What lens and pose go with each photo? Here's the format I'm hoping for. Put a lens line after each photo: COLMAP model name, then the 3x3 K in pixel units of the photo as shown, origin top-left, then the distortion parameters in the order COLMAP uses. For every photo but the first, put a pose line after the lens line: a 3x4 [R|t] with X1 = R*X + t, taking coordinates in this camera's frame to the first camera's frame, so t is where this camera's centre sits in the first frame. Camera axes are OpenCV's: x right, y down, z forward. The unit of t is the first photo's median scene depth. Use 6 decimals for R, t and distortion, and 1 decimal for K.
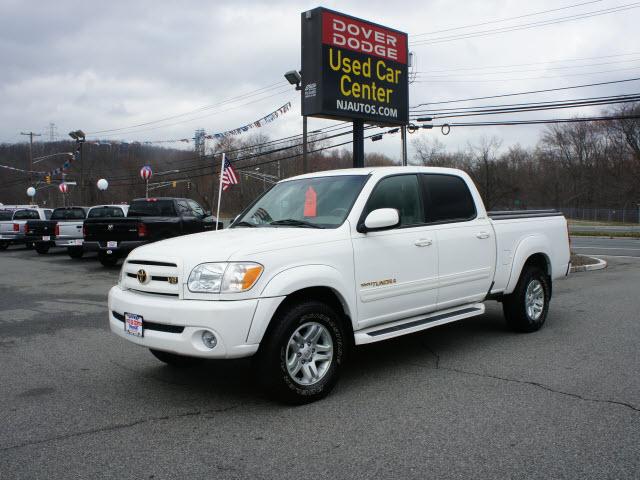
lens RADIAL K [[597.4, 0, 327.4], [0, 597.4, 240.2], [0, 0, 1]] dist [-0.162640, 0.140600]
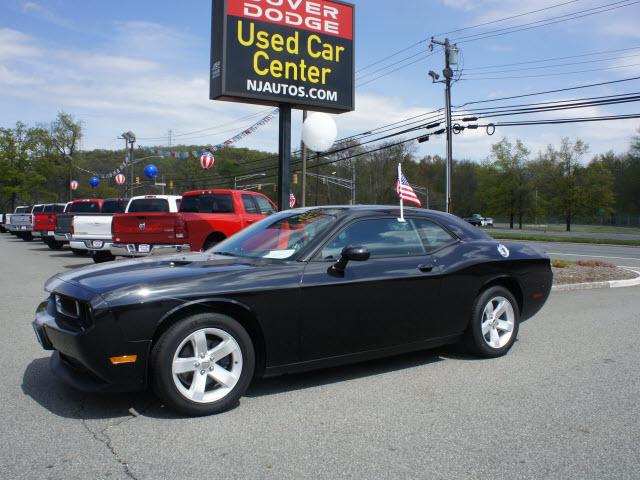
lens RADIAL K [[569.6, 0, 332.4], [0, 569.6, 238.8], [0, 0, 1]] dist [-0.180553, 0.133609]
pose [[0.985716, 0.025078, -0.166538, 0.261864], [-0.026363, 0.999637, -0.005507, -0.005105], [0.166339, 0.009819, 0.986020, 0.210315]]
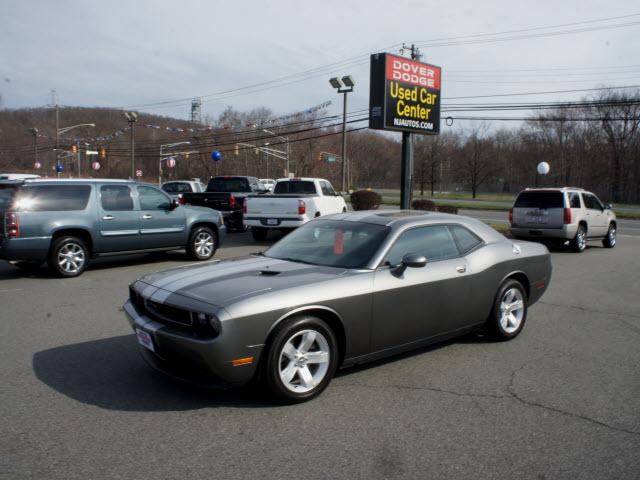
lens RADIAL K [[577.4, 0, 335.2], [0, 577.4, 238.4], [0, 0, 1]] dist [-0.181838, 0.149344]
pose [[0.999126, 0.021900, 0.035608, -0.157417], [-0.023678, 0.998453, 0.050318, -0.015892], [-0.034451, -0.051117, 0.998098, -0.347034]]
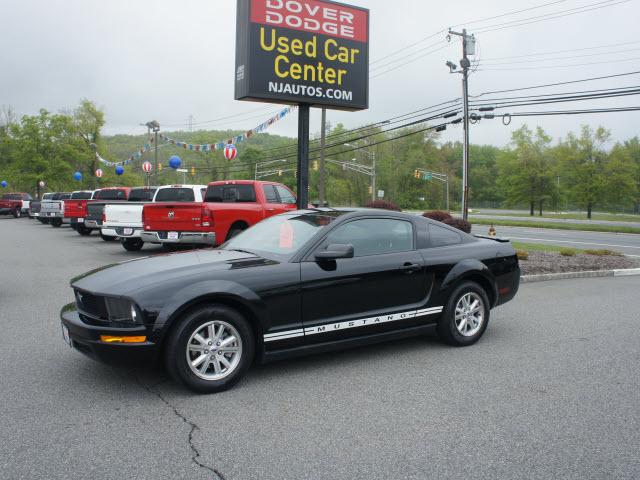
lens RADIAL K [[573.5, 0, 332.5], [0, 573.5, 238.5], [0, 0, 1]] dist [-0.180410, 0.132194]
pose [[0.978998, 0.035040, -0.200834, 0.283633], [-0.031703, 0.999301, 0.019809, -0.010324], [0.201387, -0.013026, 0.979425, 0.135352]]
